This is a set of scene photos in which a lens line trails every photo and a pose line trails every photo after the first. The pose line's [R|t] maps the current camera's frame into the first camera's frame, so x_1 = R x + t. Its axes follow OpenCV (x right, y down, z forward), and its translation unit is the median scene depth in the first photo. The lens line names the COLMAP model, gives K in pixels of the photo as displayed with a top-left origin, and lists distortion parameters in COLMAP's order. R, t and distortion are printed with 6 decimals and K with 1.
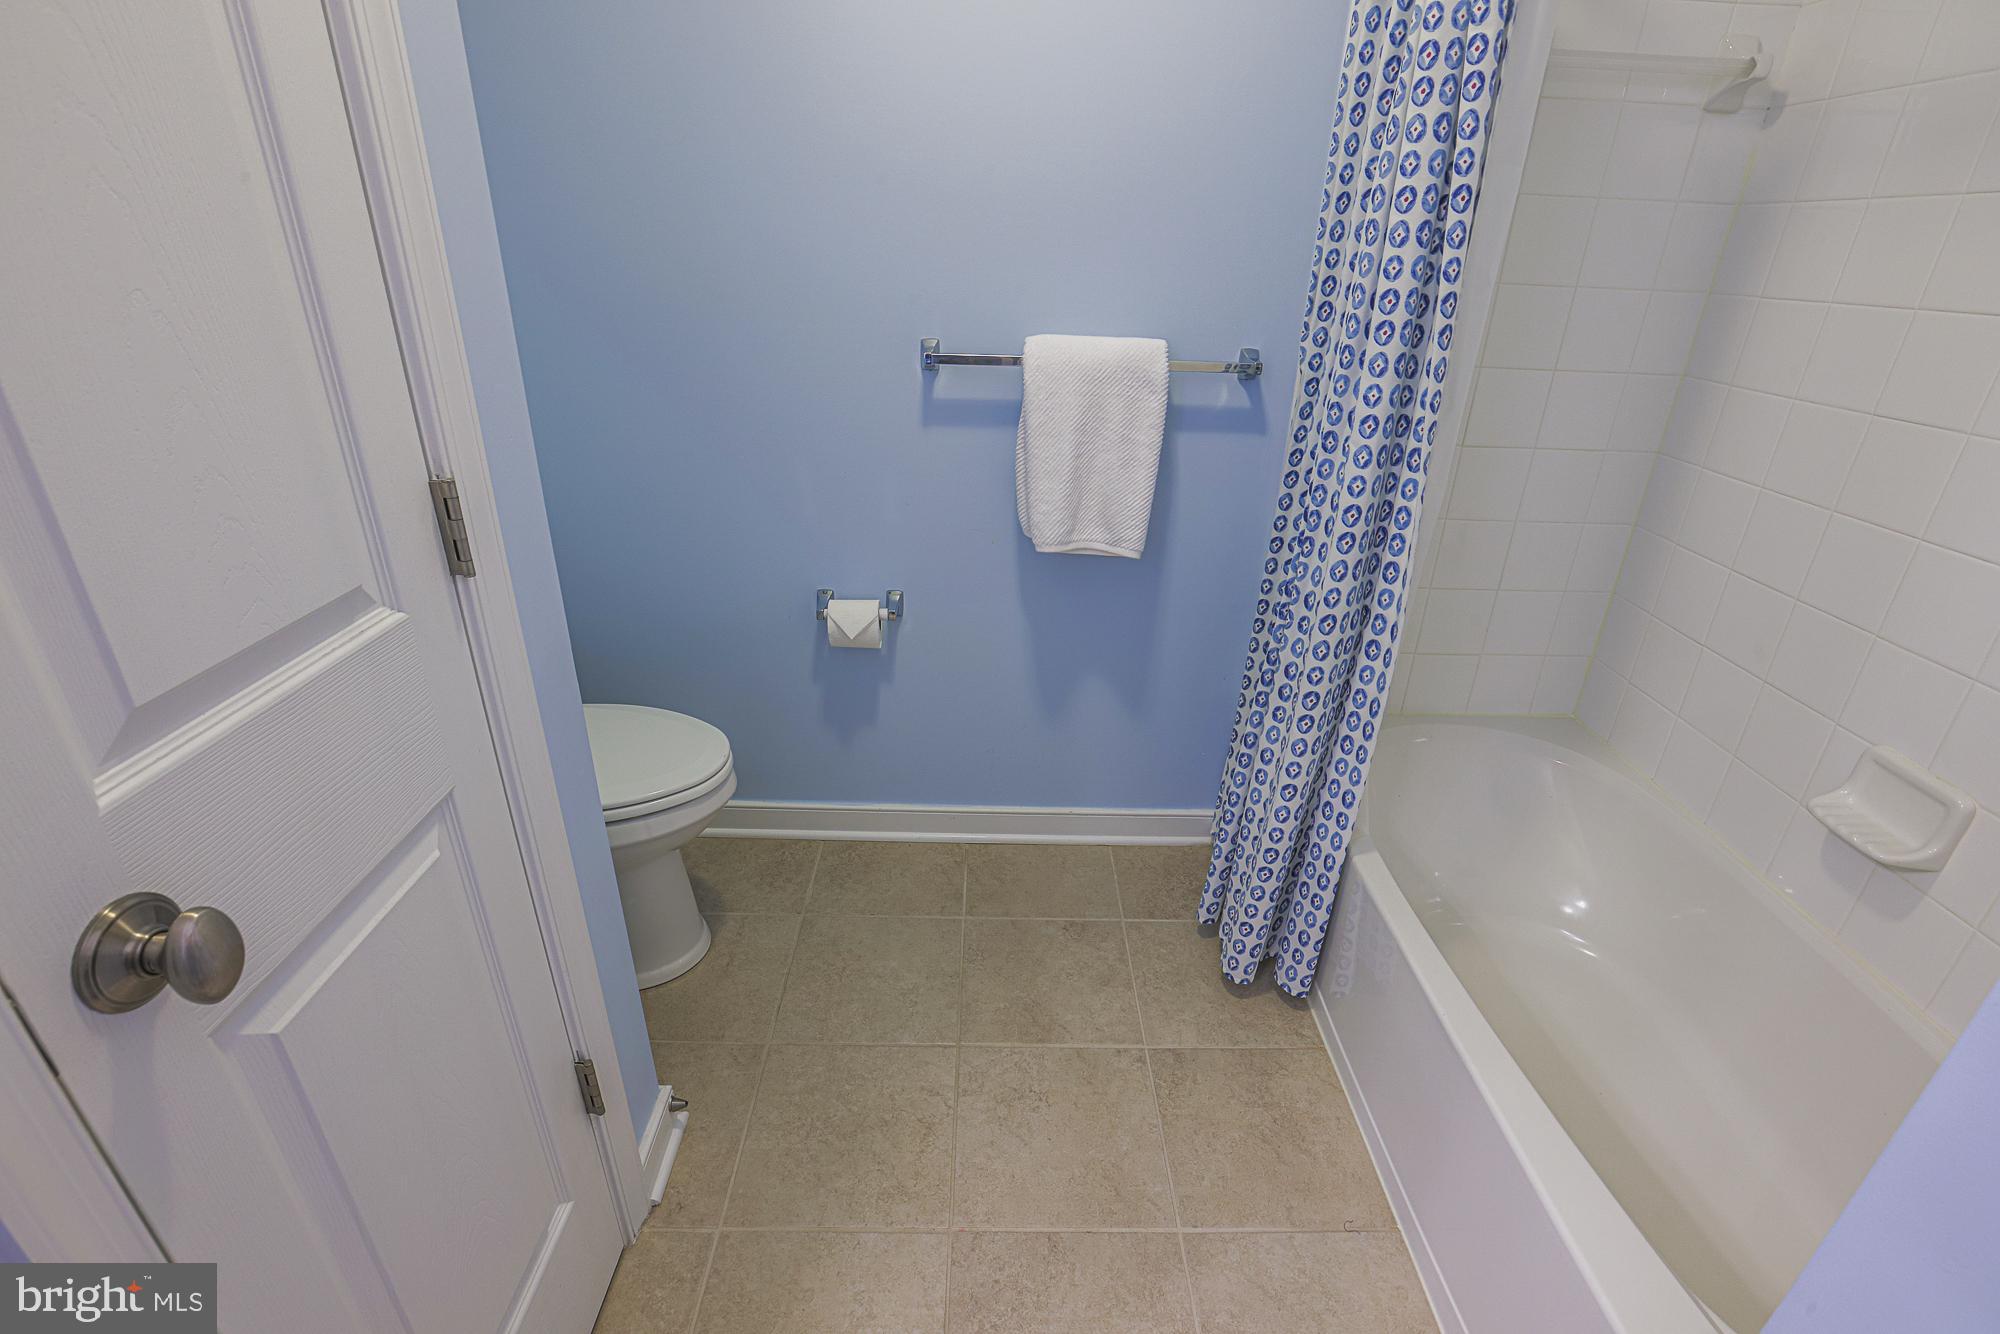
lens RADIAL K [[915.6, 0, 1013.0], [0, 915.6, 665.5], [0, 0, 1]] dist [-0.048107, 0.017435]
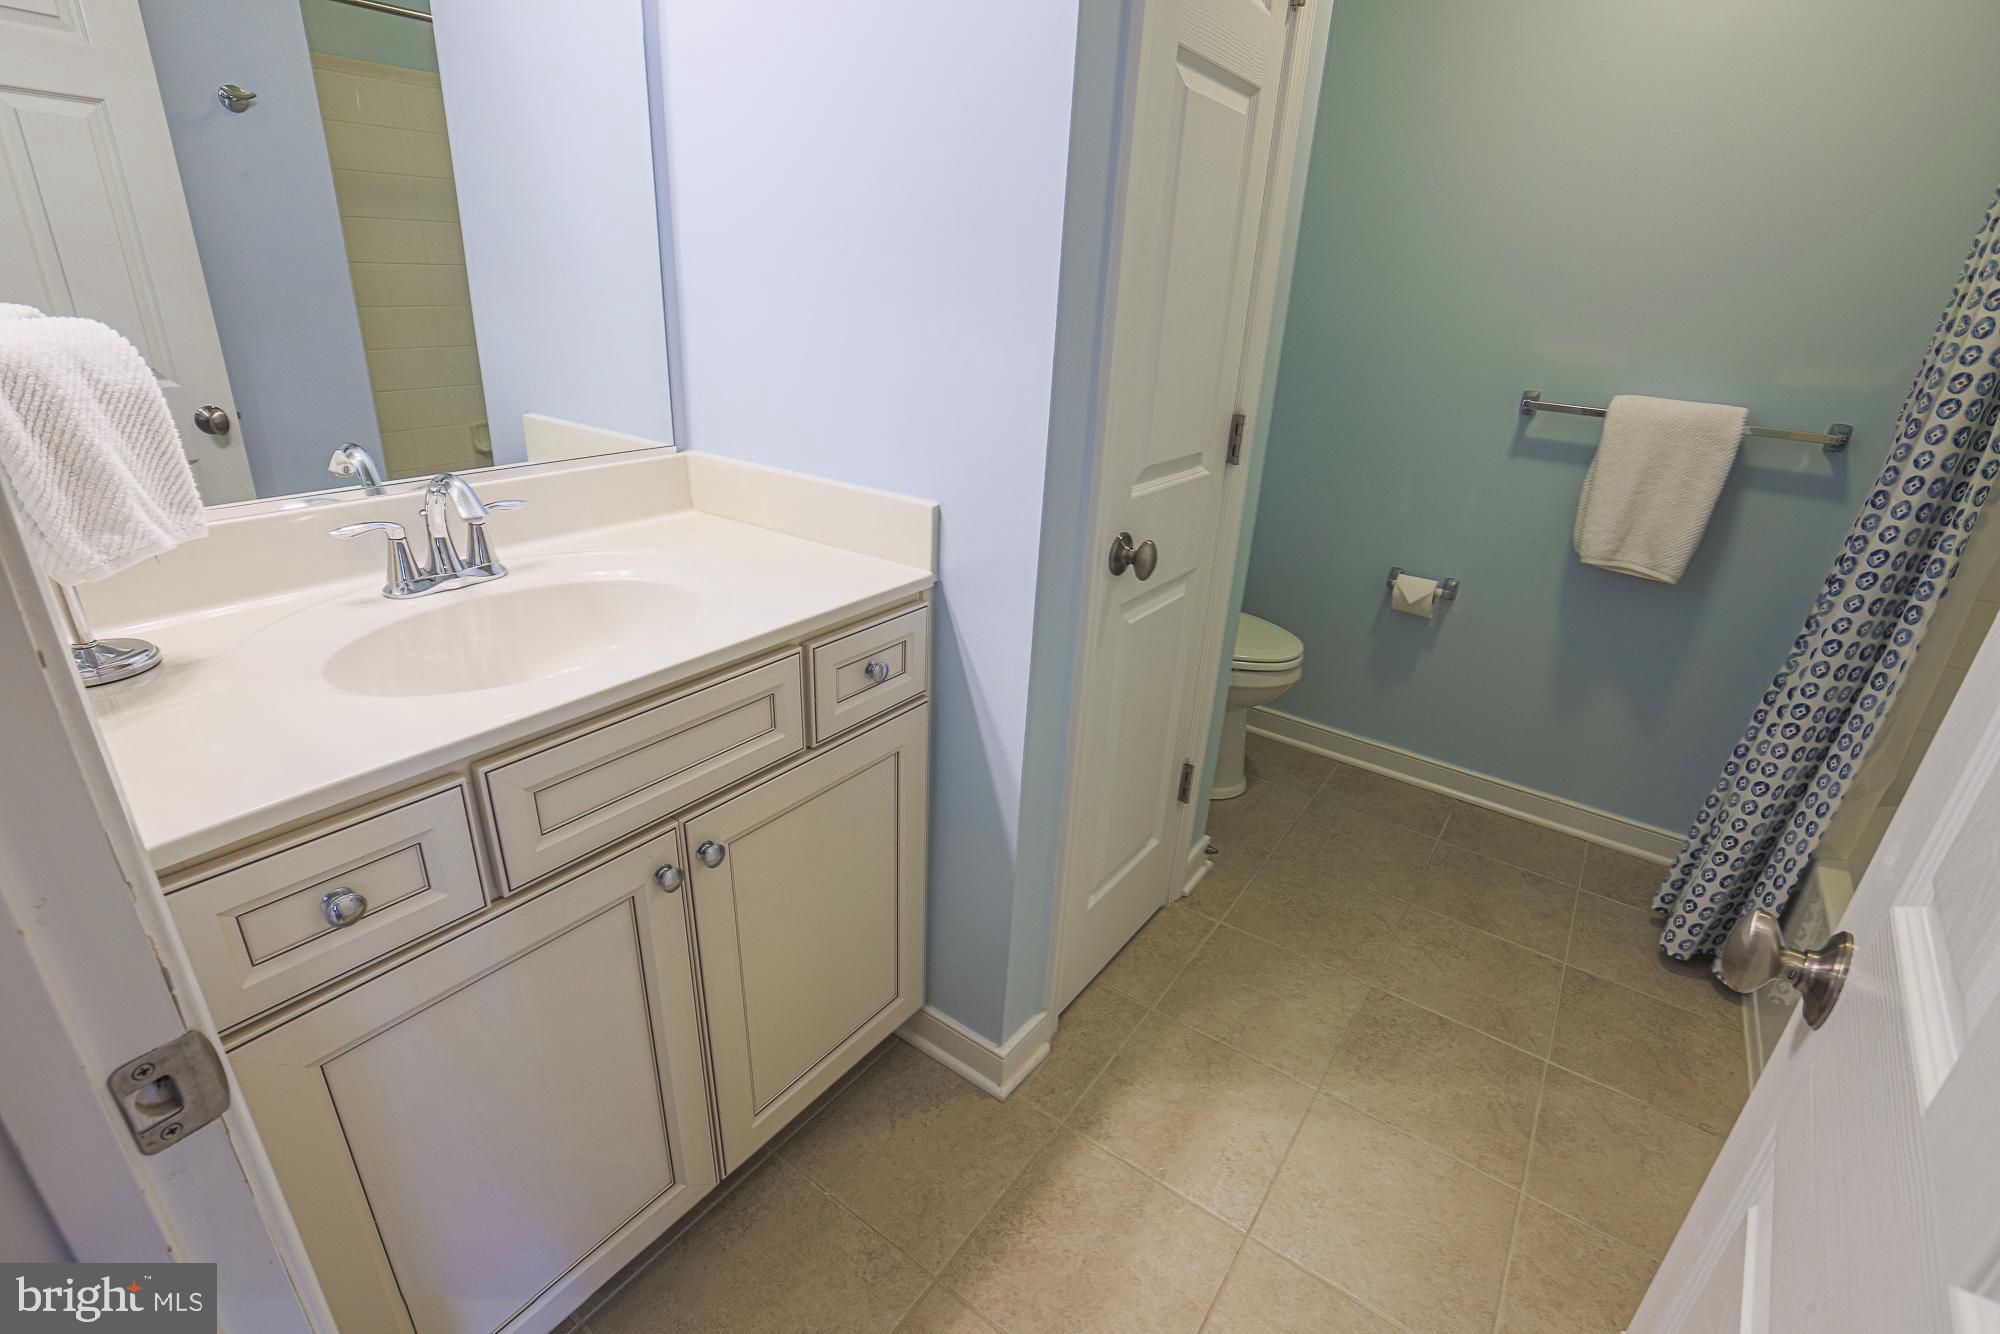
lens RADIAL K [[915.6, 0, 1011.2], [0, 915.6, 663.5], [0, 0, 1]] dist [-0.048107, 0.017435]
pose [[0.811533, 0.240443, -0.532542, 0.090733], [-0.275235, 0.961266, 0.014586, 0.227017], [0.515421, 0.134737, 0.846278, -0.474544]]
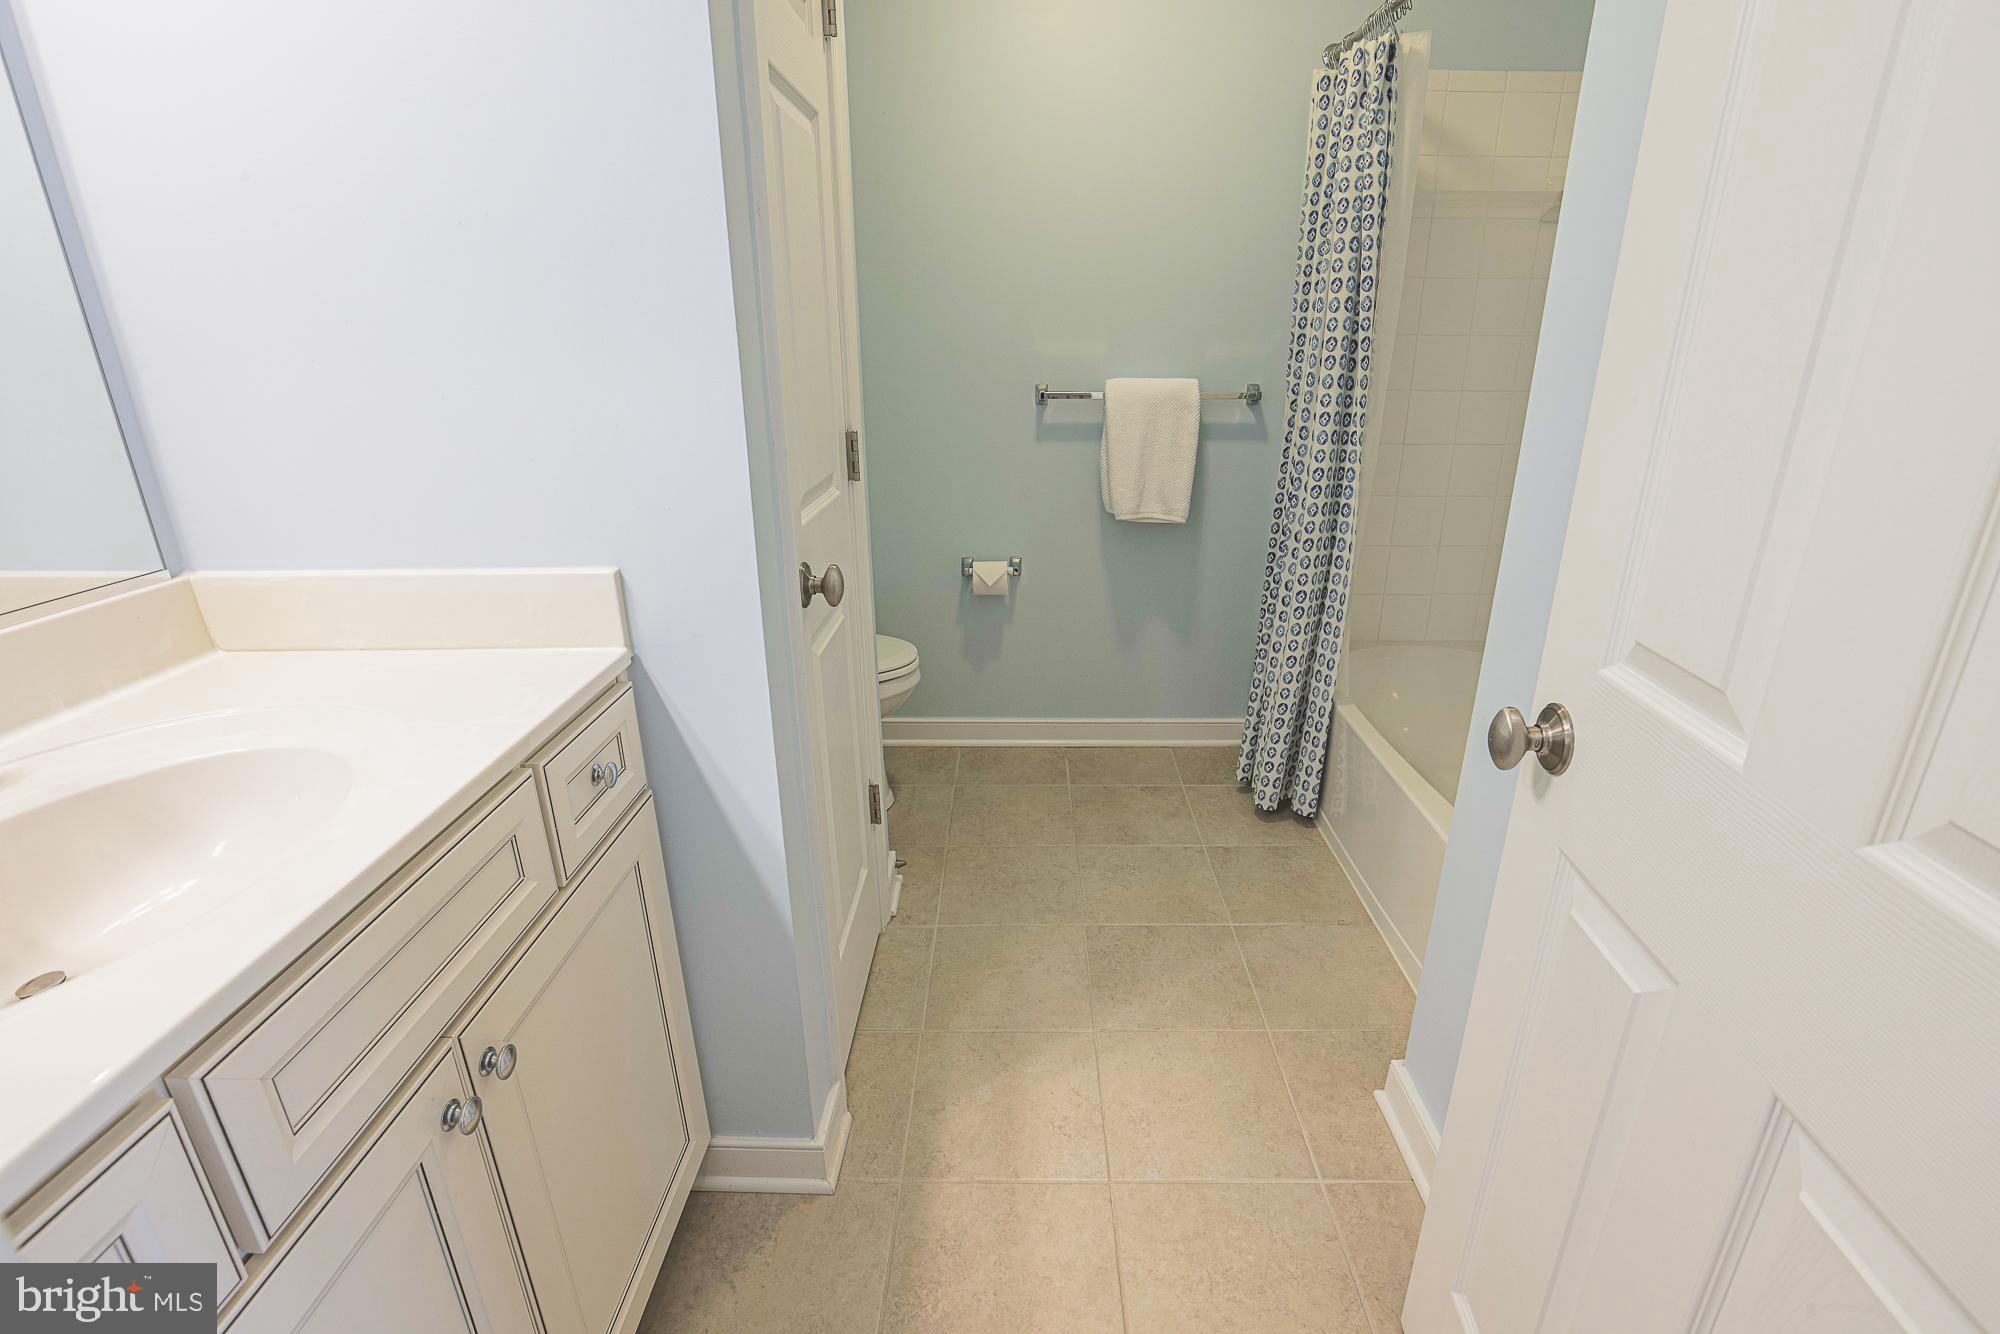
lens RADIAL K [[915.6, 0, 1021.4], [0, 915.6, 660.3], [0, 0, 1]] dist [-0.048107, 0.017435]
pose [[0.999267, -0.025001, -0.028991, -0.100161], [0.022212, 0.995434, -0.092837, 0.261481], [0.031179, 0.092125, 0.995259, -0.514258]]
